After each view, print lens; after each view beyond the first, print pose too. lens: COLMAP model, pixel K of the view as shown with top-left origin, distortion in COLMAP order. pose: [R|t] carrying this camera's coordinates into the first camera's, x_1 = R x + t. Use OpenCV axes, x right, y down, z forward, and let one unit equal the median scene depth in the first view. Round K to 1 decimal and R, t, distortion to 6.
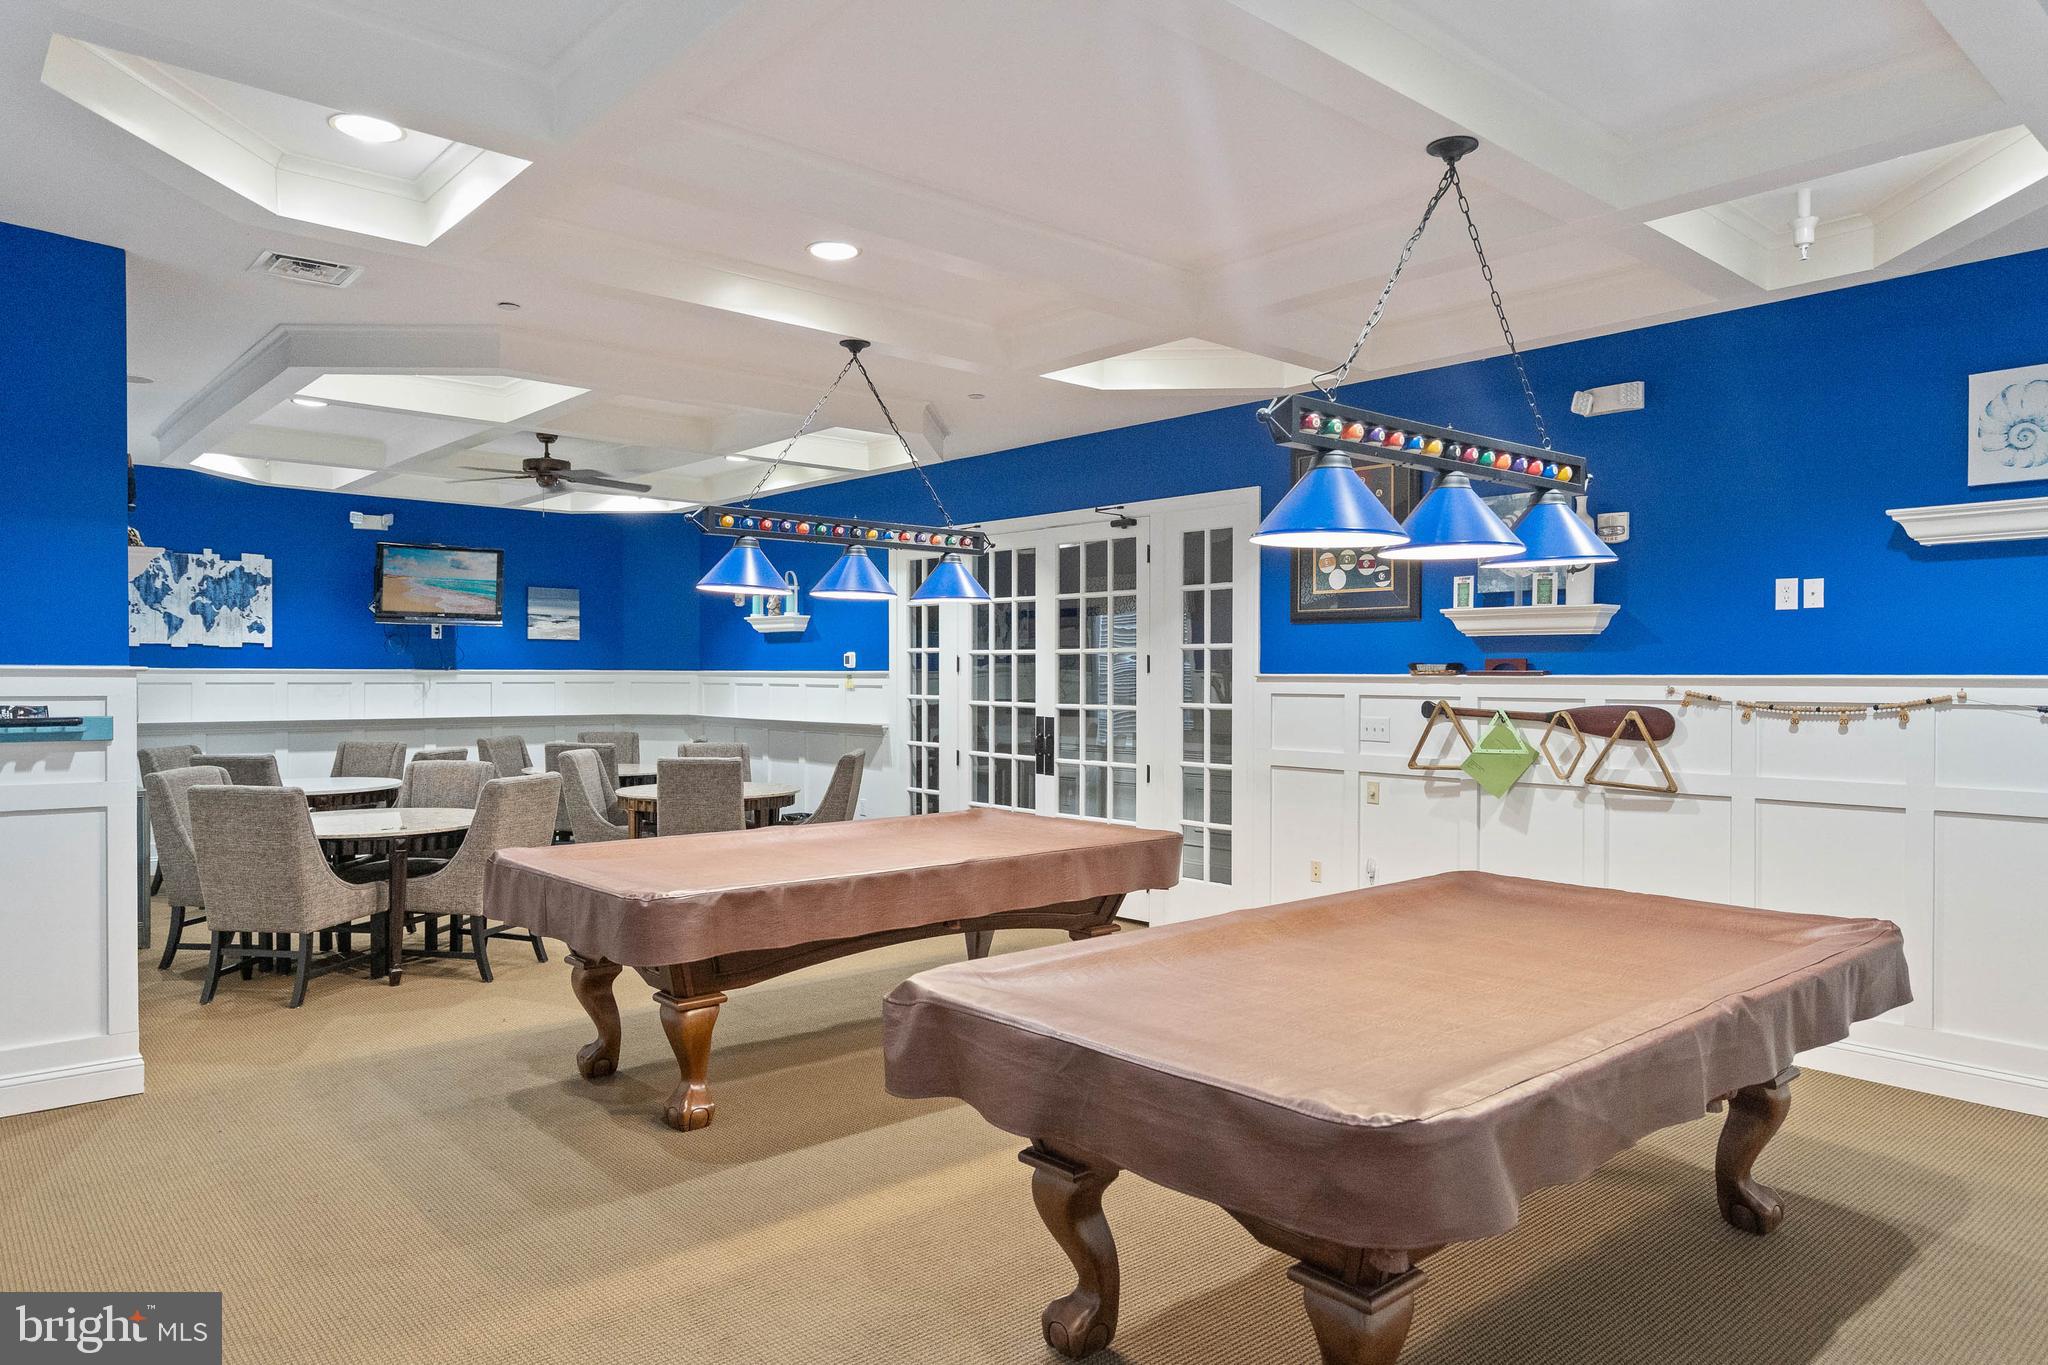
lens RADIAL K [[1302.5, 0, 1026.4], [0, 1302.5, 678.3], [0, 0, 1]] dist [-0.000034, 0.000000]
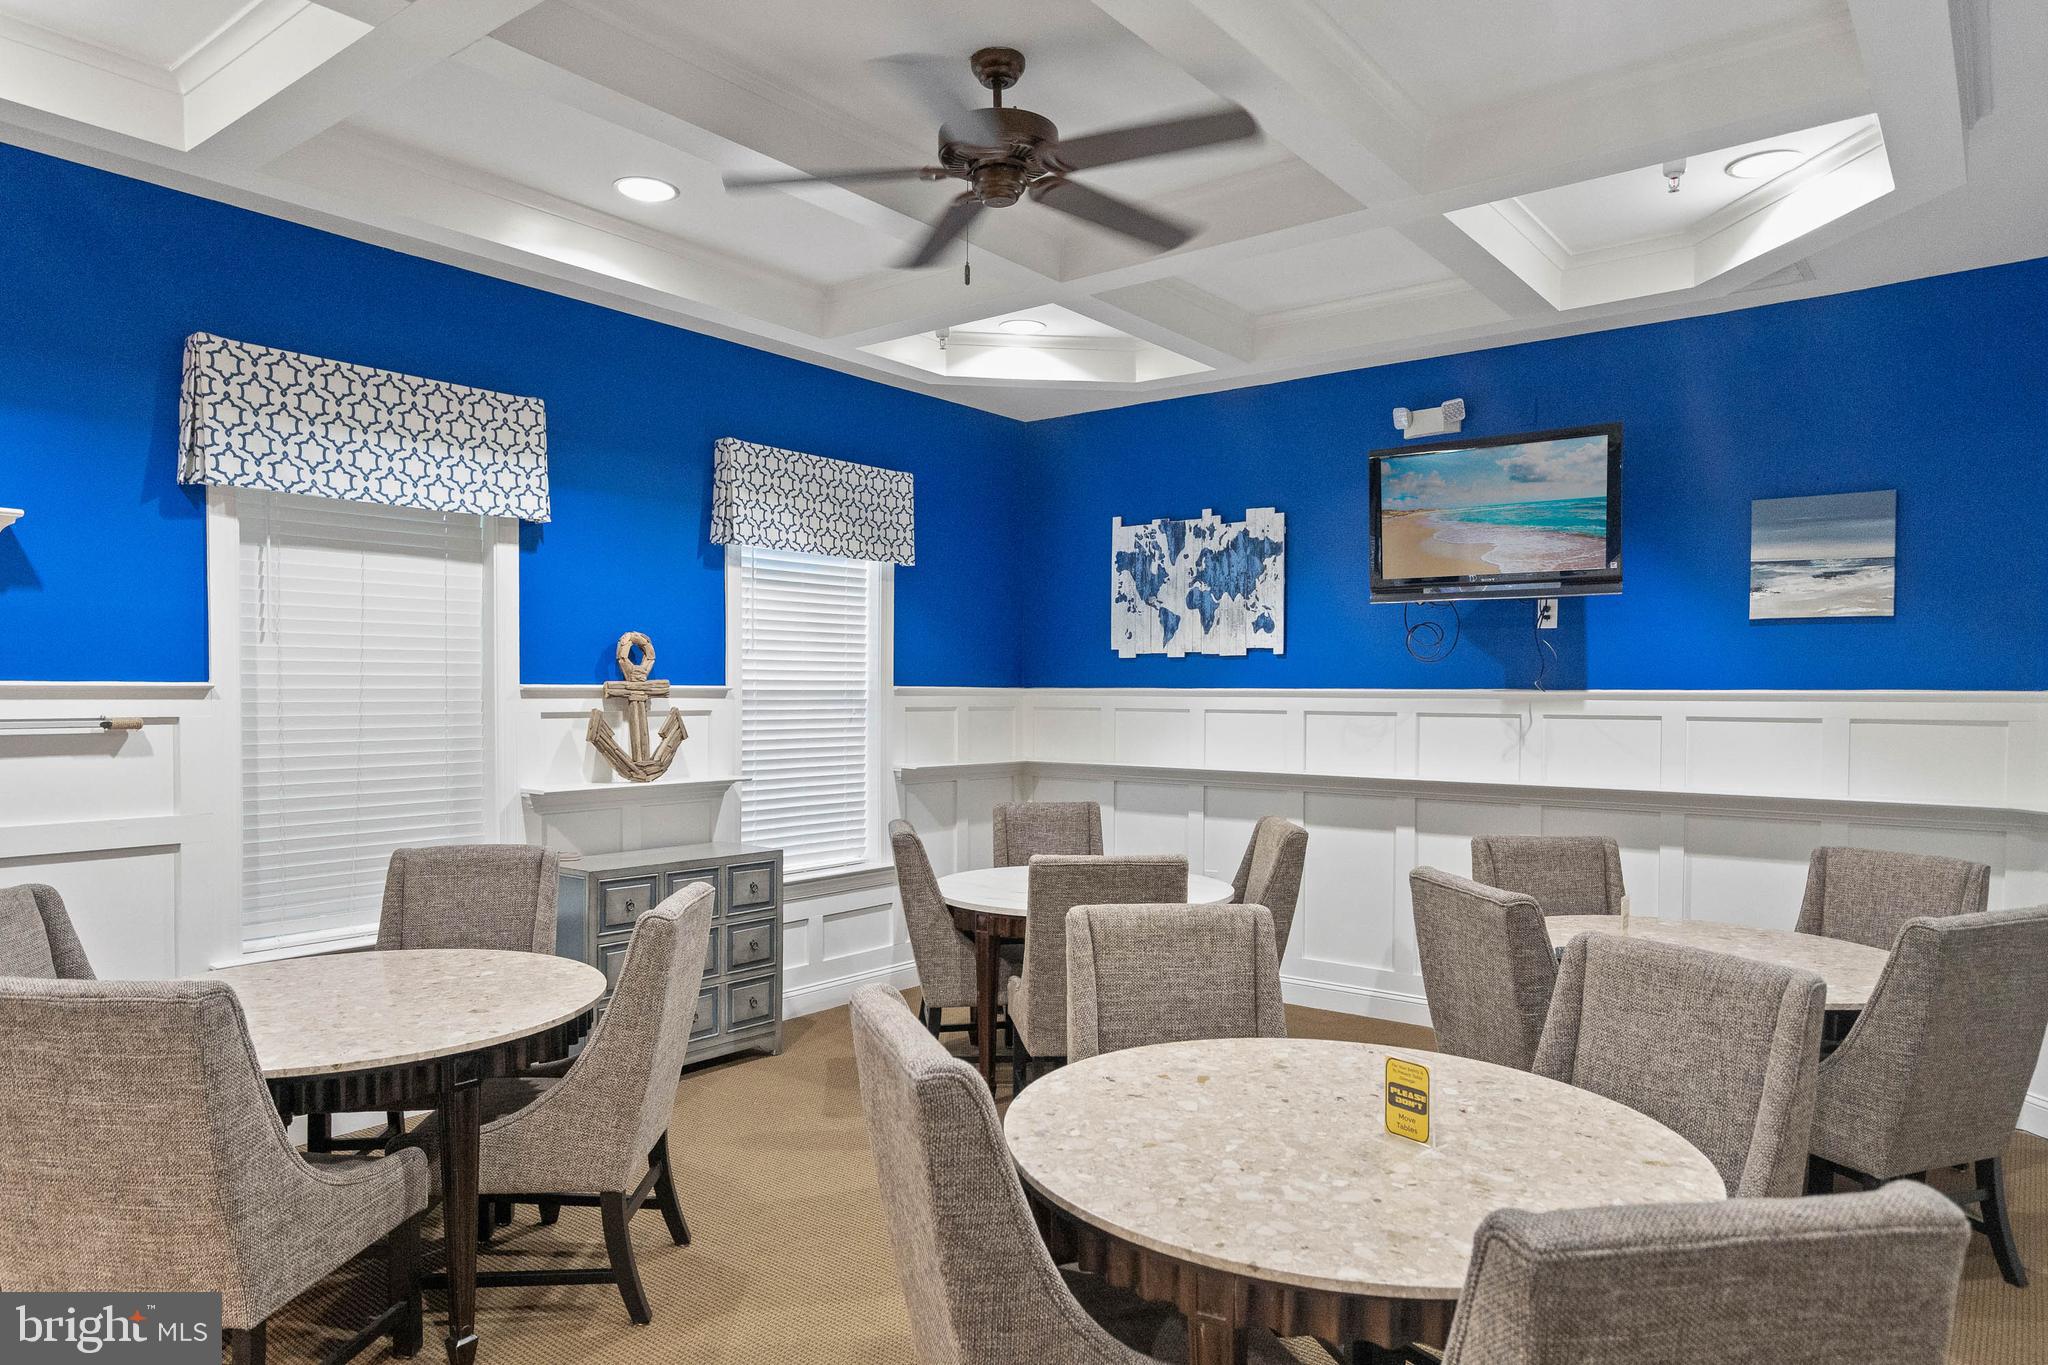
lens RADIAL K [[1292.7, 0, 1026.7], [0, 1292.7, 696.4], [0, 0, 1]] dist [0.002266, 0.000792]
pose [[0.193410, -0.004173, -0.981109, 0.002097], [-0.009491, 0.999936, -0.006124, 0.001291], [0.981072, 0.010496, 0.193358, 0.777530]]
